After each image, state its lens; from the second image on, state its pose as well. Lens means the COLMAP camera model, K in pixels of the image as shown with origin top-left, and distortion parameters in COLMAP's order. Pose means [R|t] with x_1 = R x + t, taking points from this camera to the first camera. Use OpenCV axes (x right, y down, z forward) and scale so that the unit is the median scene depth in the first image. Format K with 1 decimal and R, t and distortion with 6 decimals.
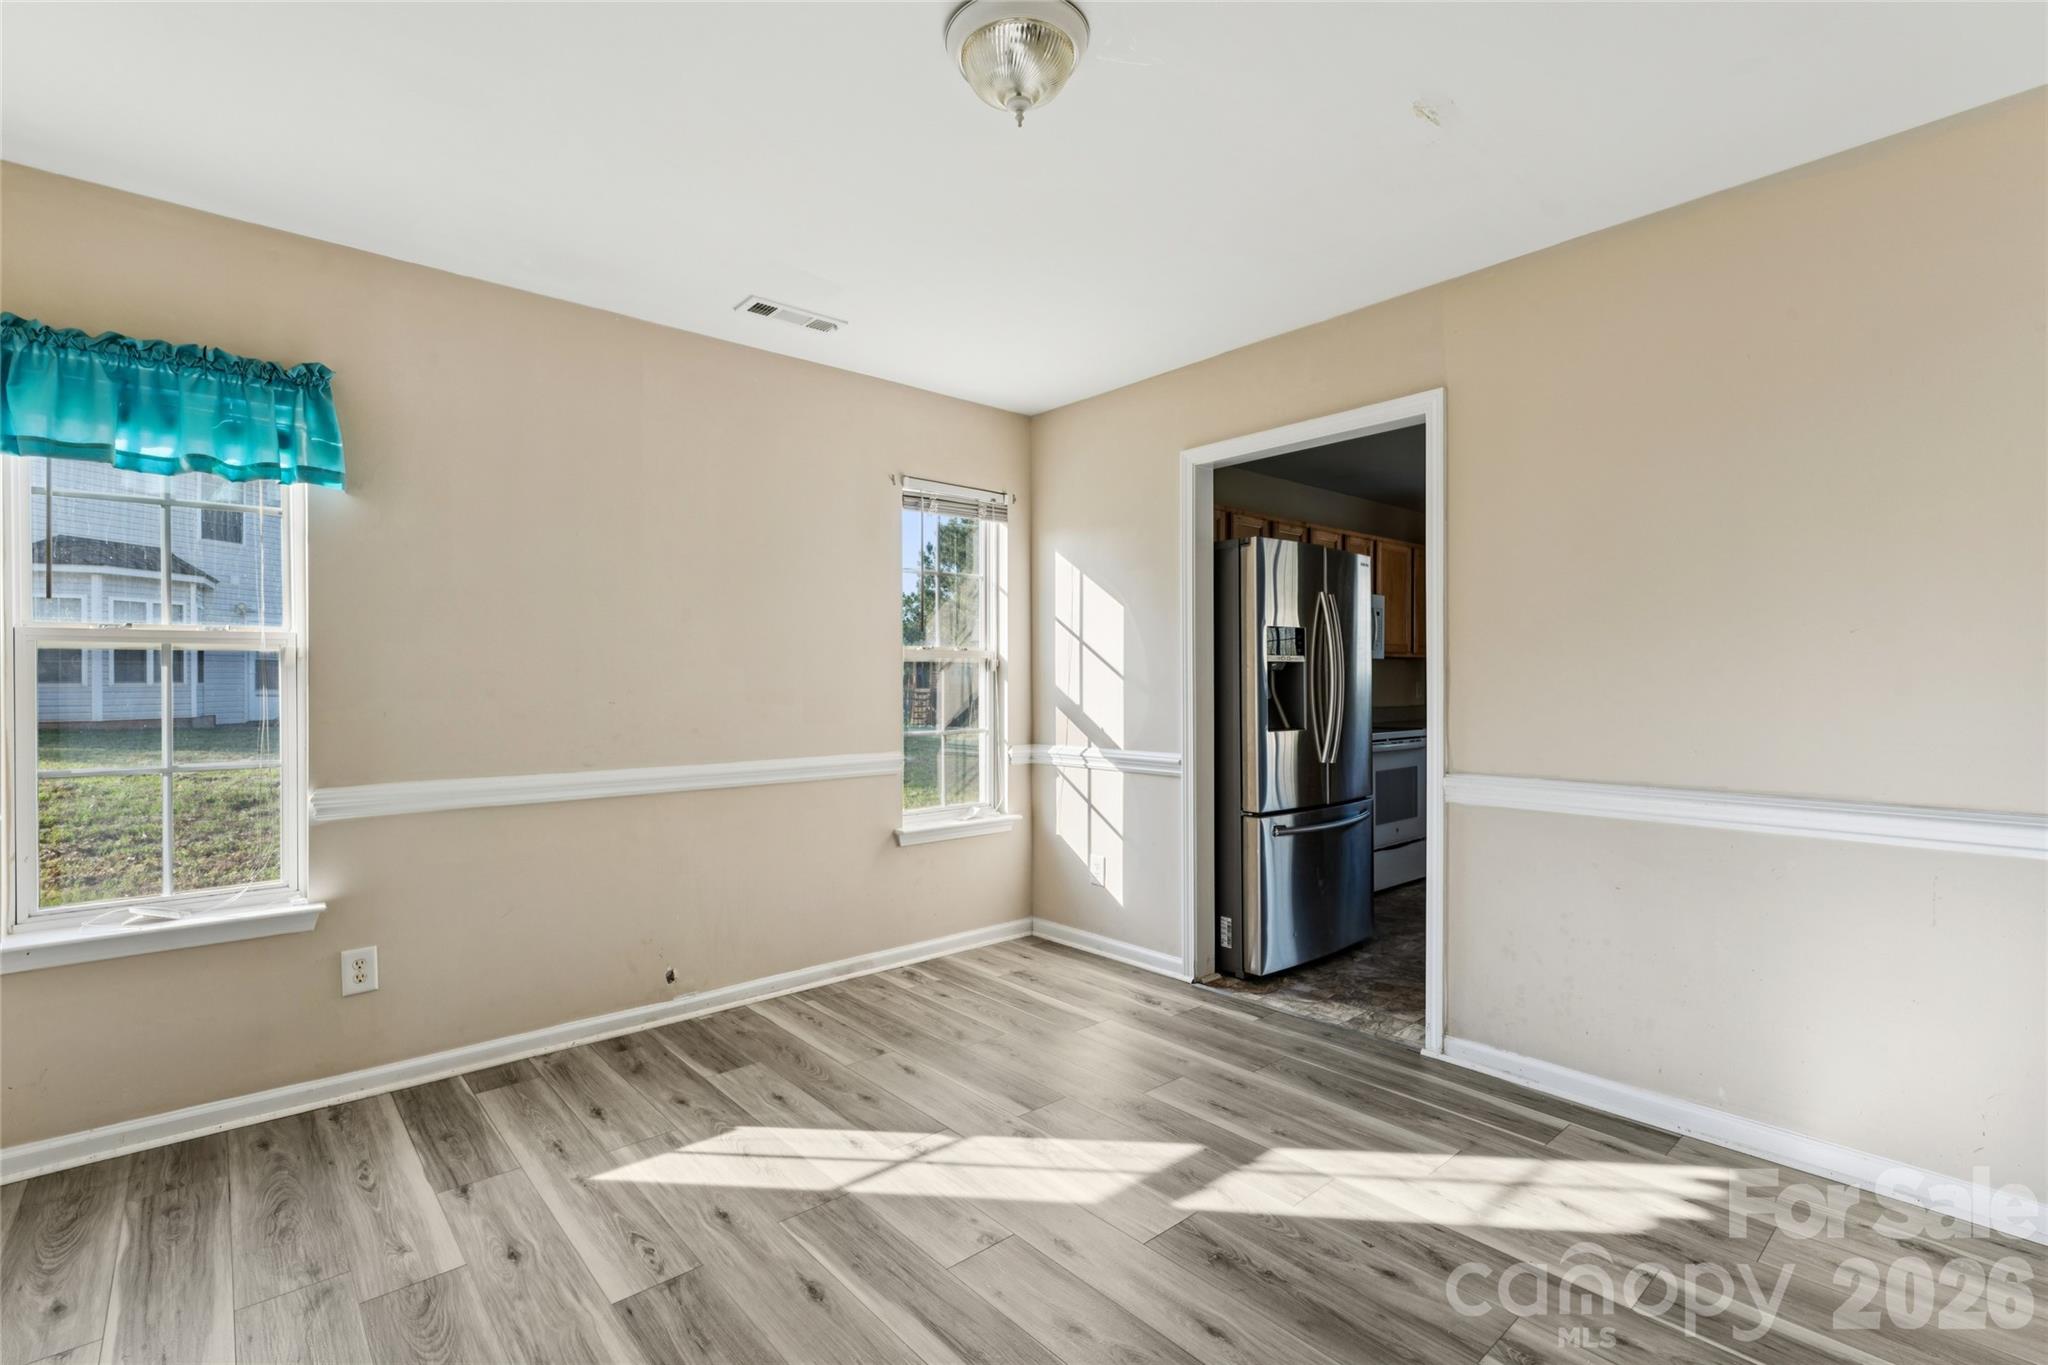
lens RADIAL K [[936.4, 0, 1021.1], [0, 936.4, 683.9], [0, 0, 1]] dist [-0.002700, 0.003164]
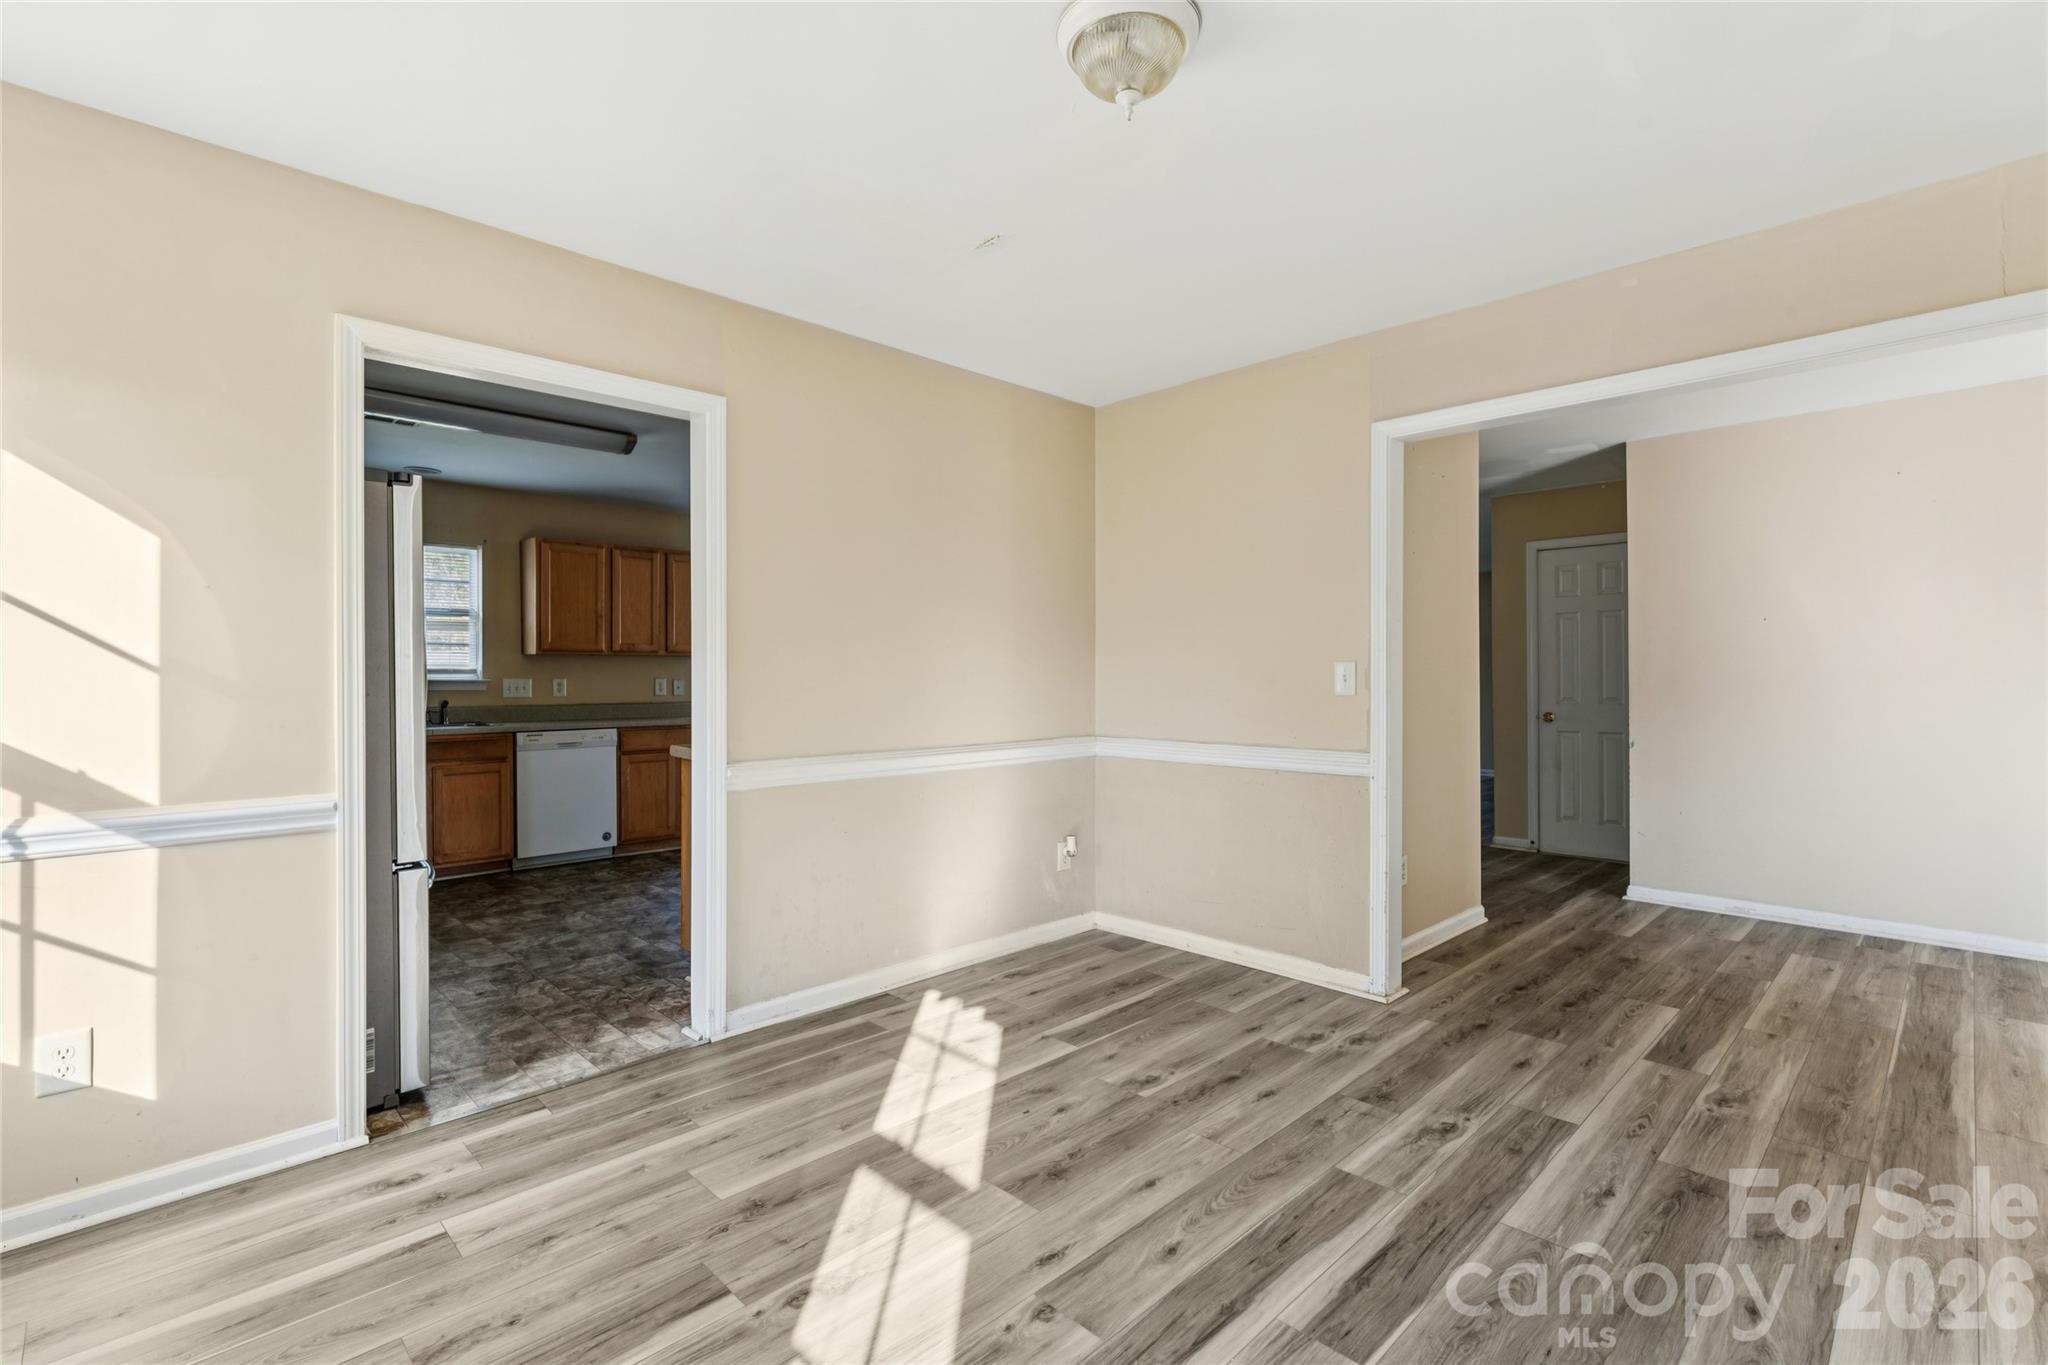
lens RADIAL K [[936.4, 0, 1022.1], [0, 936.4, 674.6], [0, 0, 1]] dist [-0.002700, 0.003164]
pose [[-0.058076, 0.001467, 0.998311, -0.620982], [0.008437, 0.999964, -0.000979, -0.000805], [-0.998277, 0.008366, -0.058086, 0.731191]]
